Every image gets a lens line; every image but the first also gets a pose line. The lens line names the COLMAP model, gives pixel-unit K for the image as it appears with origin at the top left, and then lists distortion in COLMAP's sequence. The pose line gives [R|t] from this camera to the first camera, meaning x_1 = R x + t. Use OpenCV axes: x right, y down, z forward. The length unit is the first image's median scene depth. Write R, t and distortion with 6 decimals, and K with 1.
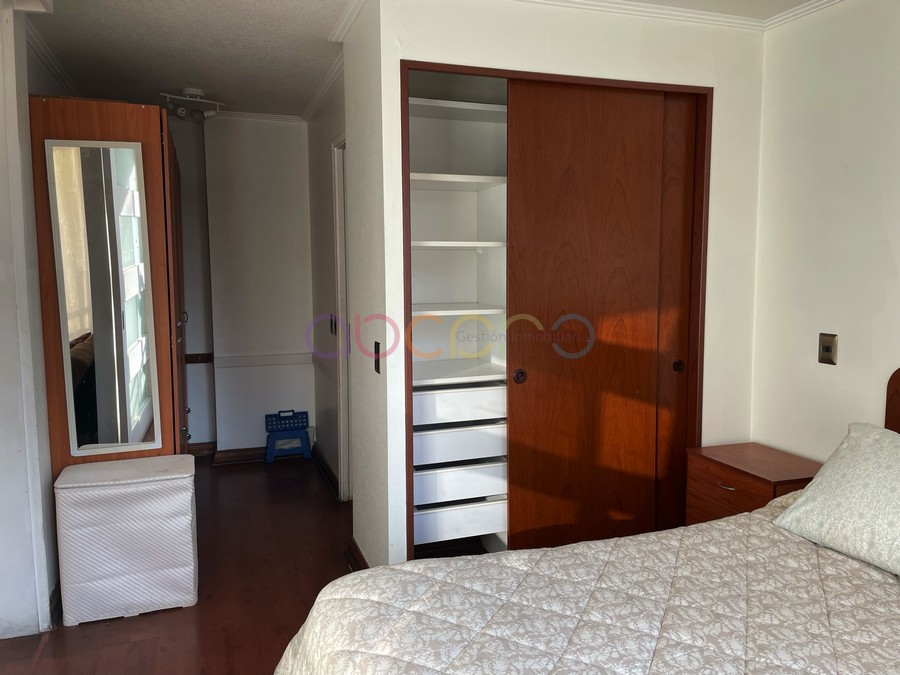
lens RADIAL K [[683.9, 0, 449.0], [0, 683.9, 336.0], [0, 0, 1]] dist [0.085506, -0.121155]
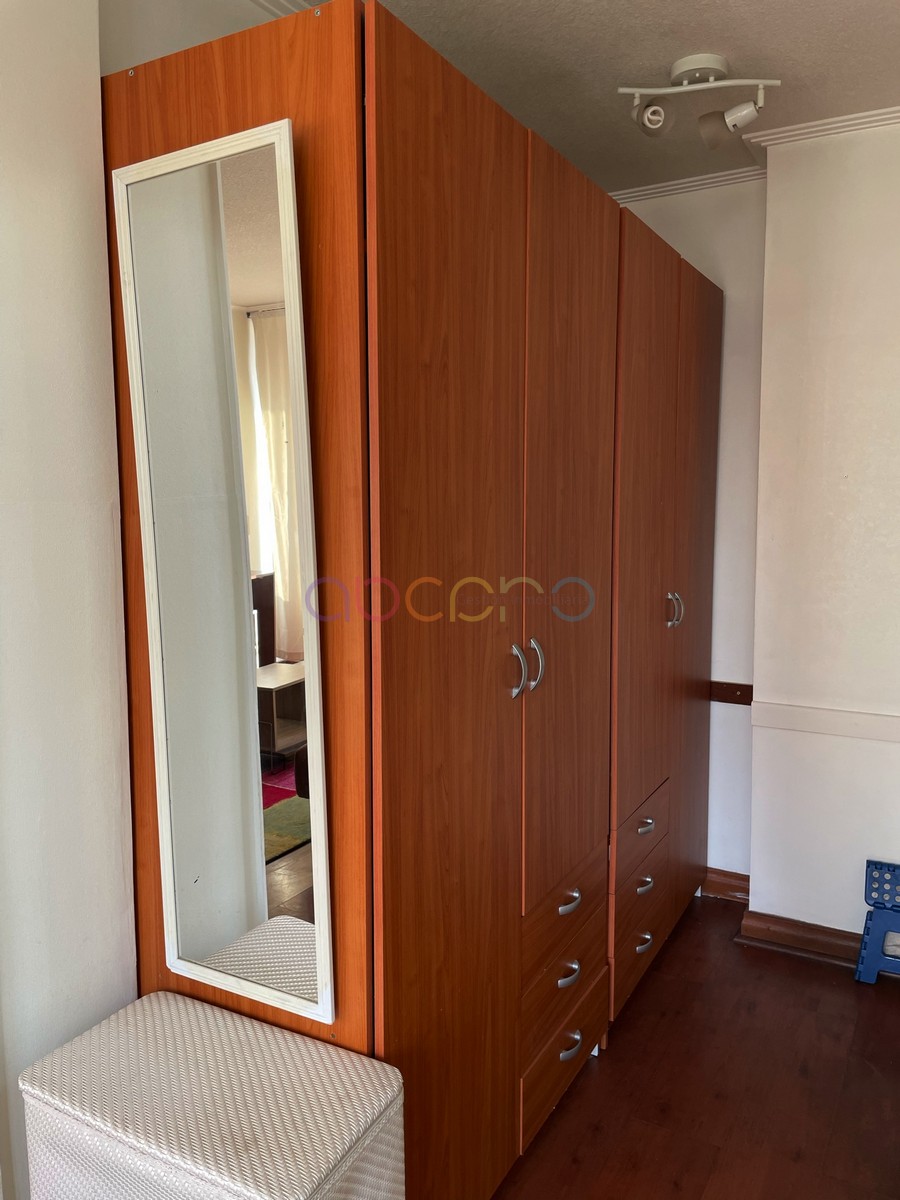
lens RADIAL K [[911.8, 0, 446.2], [0, 911.8, 590.2], [0, 0, 1]] dist [0.085506, -0.121155]
pose [[0.655790, 0.076785, -0.751028, -0.051723], [-0.077632, 0.996399, 0.034085, -0.076797], [0.750941, 0.035951, 0.659390, 0.760454]]
